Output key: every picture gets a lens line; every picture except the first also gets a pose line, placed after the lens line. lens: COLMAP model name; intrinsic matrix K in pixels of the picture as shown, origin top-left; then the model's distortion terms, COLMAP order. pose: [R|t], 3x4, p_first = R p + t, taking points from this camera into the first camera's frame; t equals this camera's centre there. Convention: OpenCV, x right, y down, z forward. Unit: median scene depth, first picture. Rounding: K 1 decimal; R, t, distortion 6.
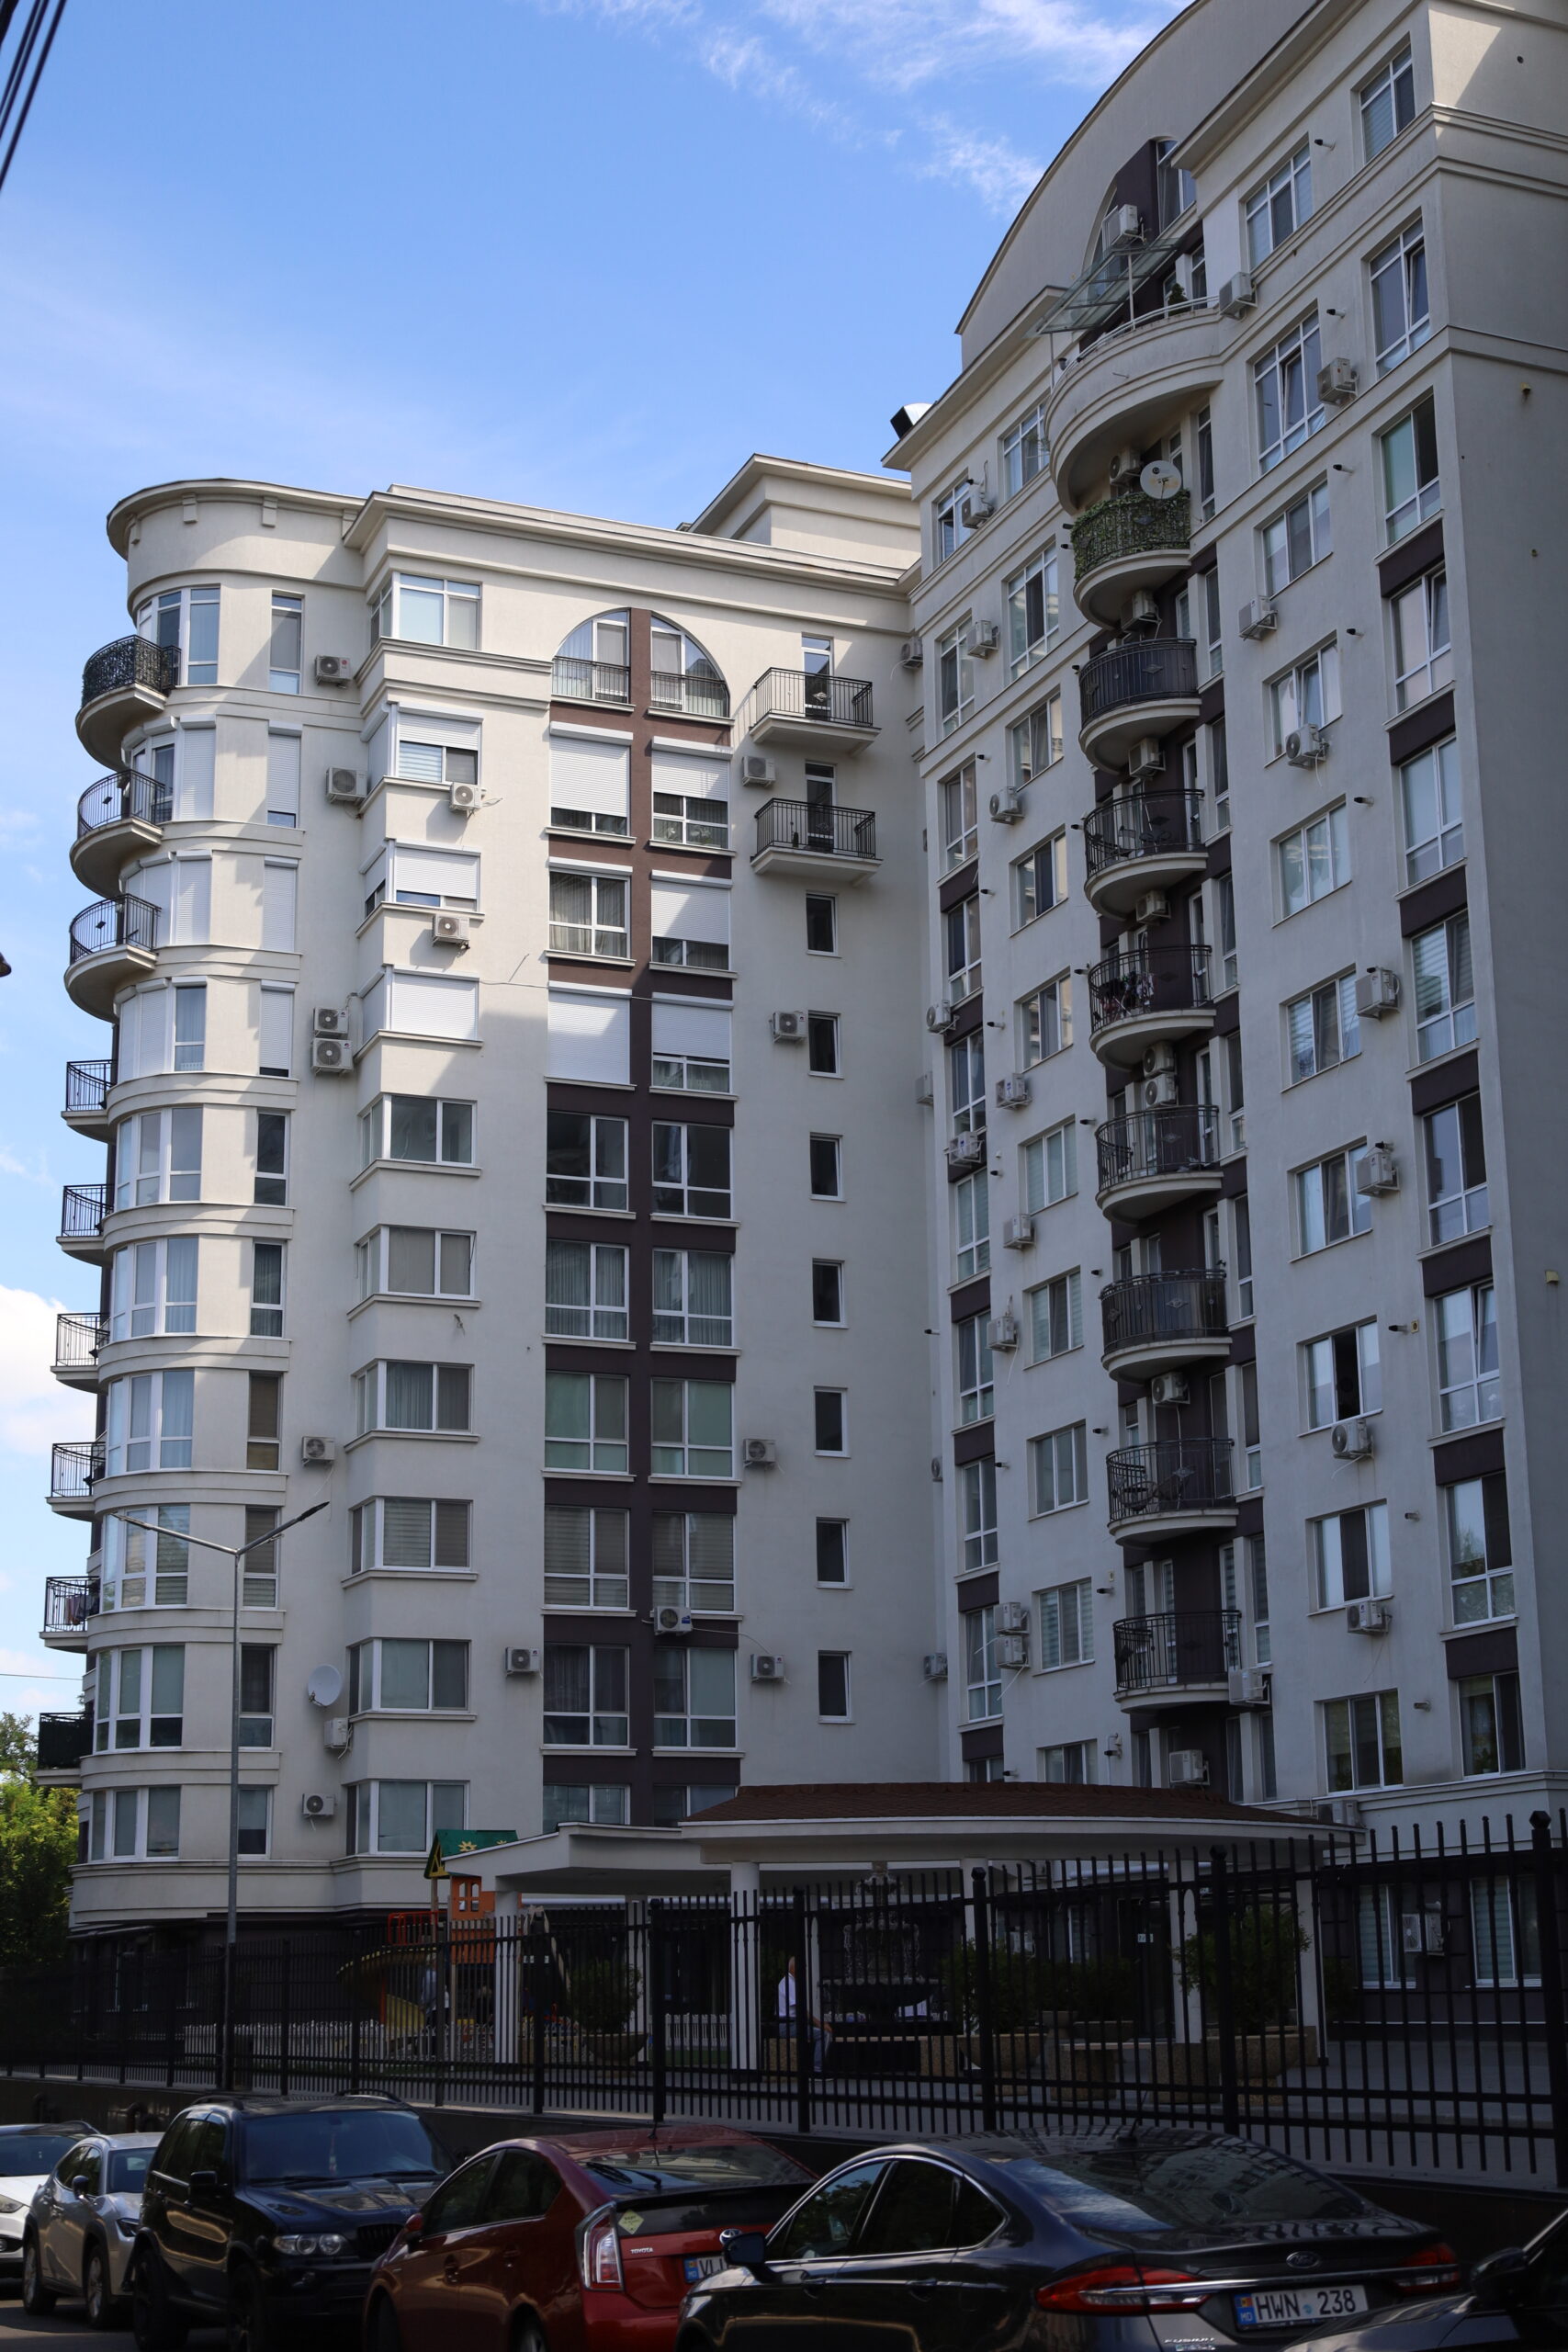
lens RADIAL K [[3382.2, 0, 856.1], [0, 3382.2, 1122.8], [0, 0, 1]] dist [0.023921, 0.000000]
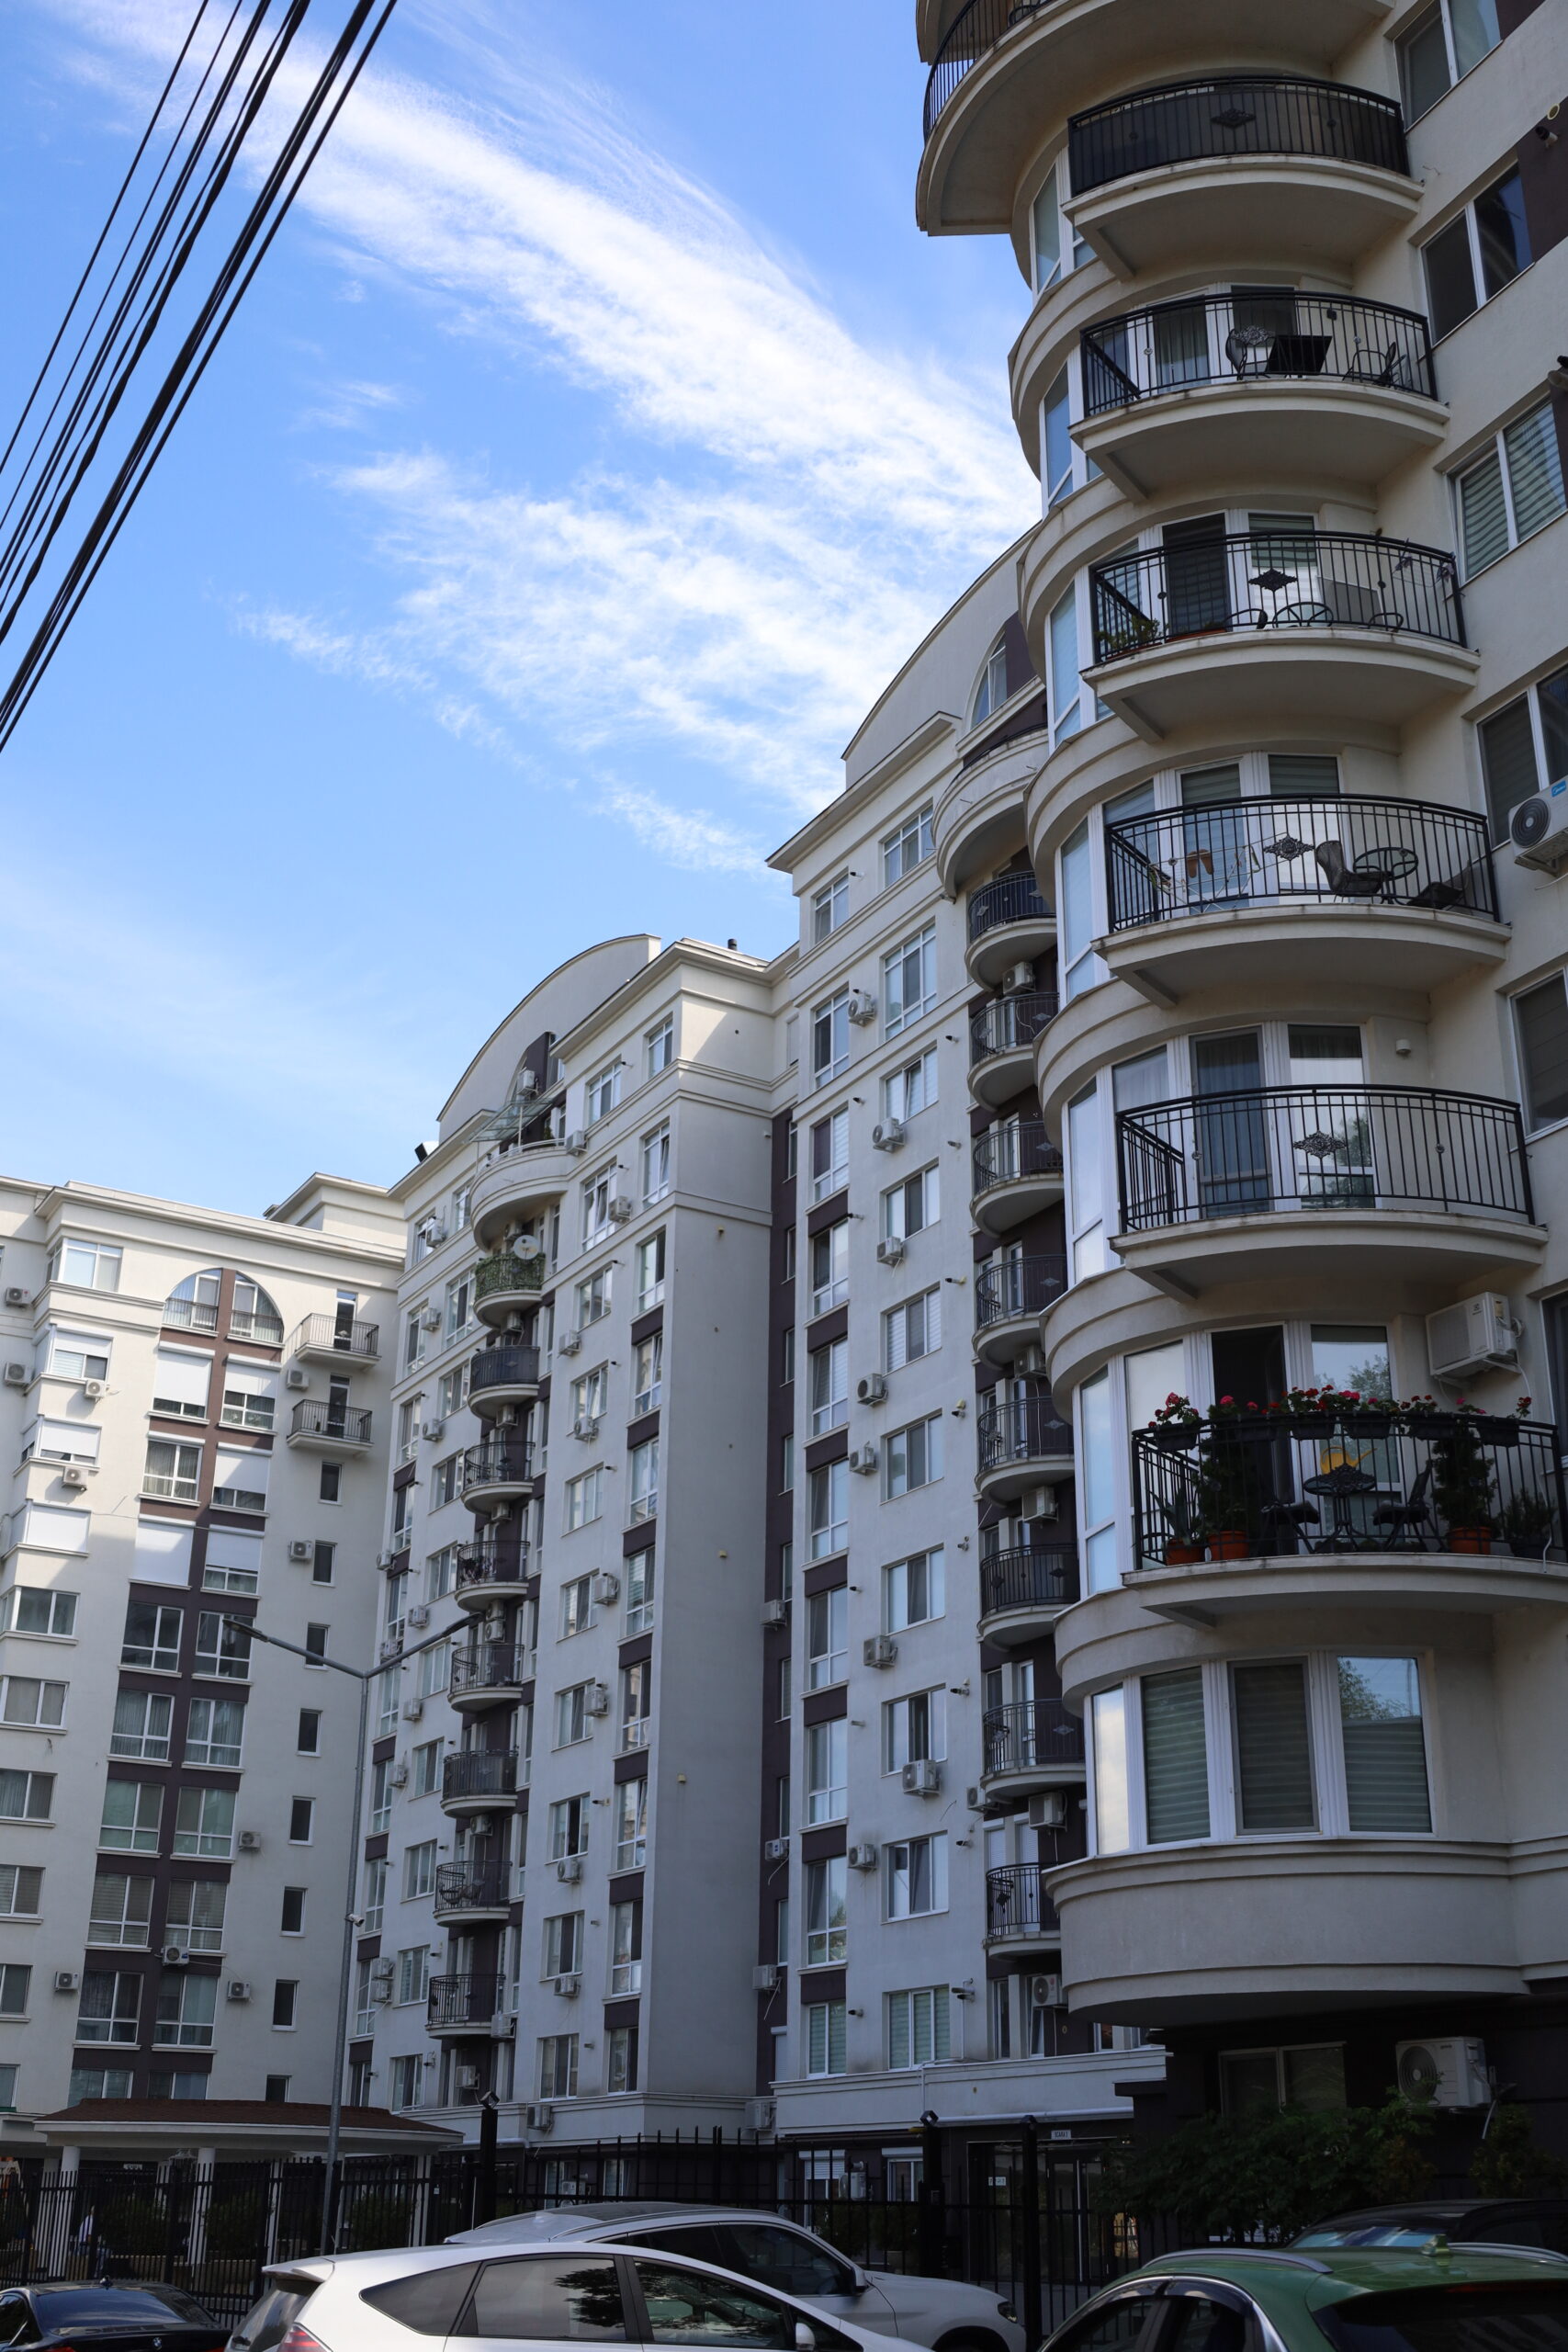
lens RADIAL K [[2523.4, 0, 808.5], [0, 2523.4, 1162.3], [0, 0, 1]] dist [0.020474, 0.000000]
pose [[0.991668, 0.073786, 0.105597, 0.078375], [-0.057809, 0.987433, -0.147085, -0.050144], [-0.115123, 0.139755, 0.983471, -0.178143]]
